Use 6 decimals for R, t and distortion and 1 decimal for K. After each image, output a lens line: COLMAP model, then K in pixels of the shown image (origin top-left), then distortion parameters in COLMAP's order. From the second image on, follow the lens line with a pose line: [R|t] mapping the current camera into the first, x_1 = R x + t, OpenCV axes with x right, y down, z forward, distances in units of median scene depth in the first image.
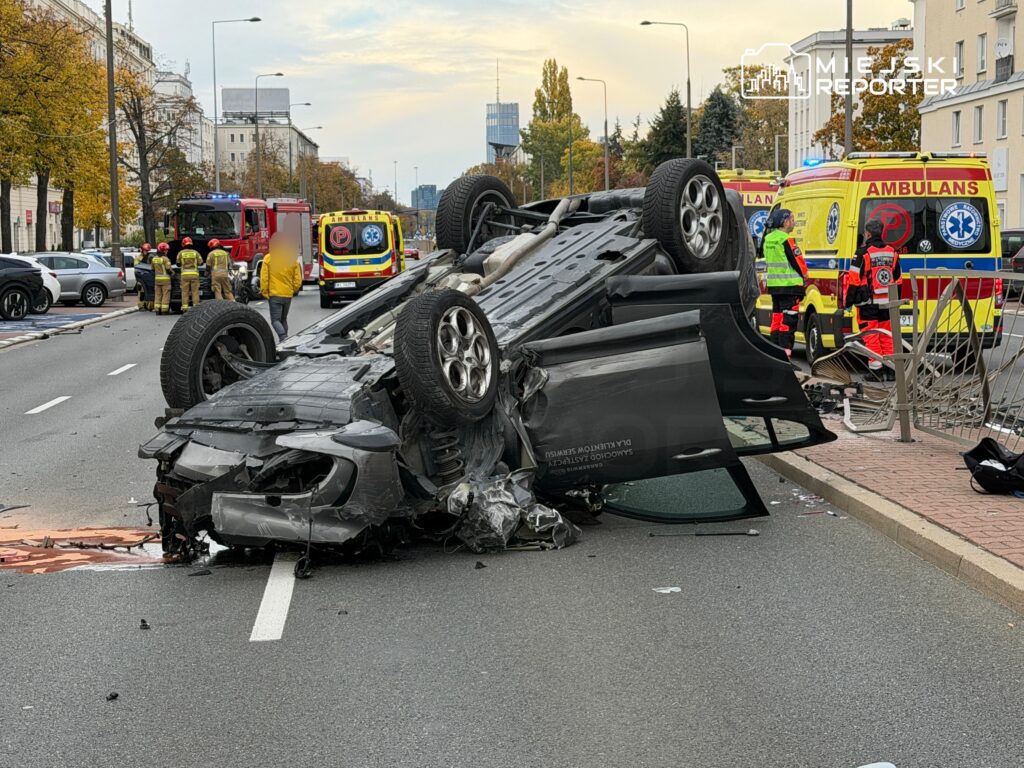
lens RADIAL K [[1918.8, 0, 528.6], [0, 1918.8, 383.8], [0, 0, 1]] dist [0.148169, -0.001933]
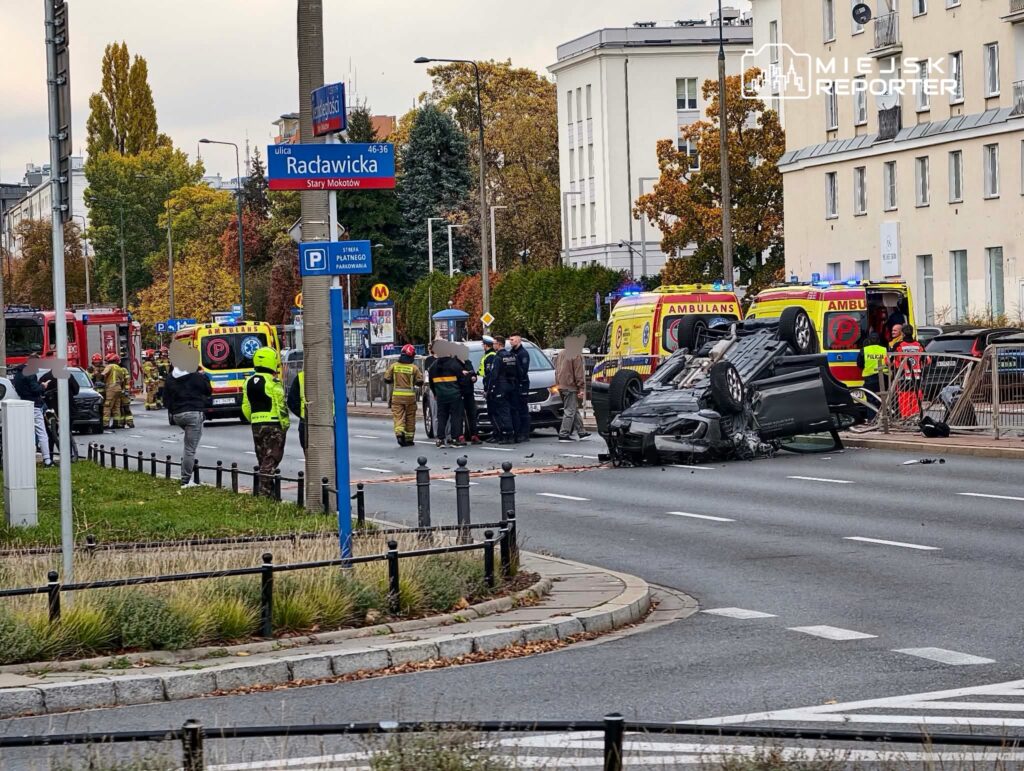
lens RADIAL K [[3035.3, 0, 468.6], [0, 3035.3, 385.9], [0, 0, 1]] dist [0.016767, 0.669663]
pose [[0.994544, -0.024326, 0.101445, -0.226502], [0.030644, 0.997655, -0.061199, 0.063362], [-0.099718, 0.063974, 0.992957, -0.860221]]
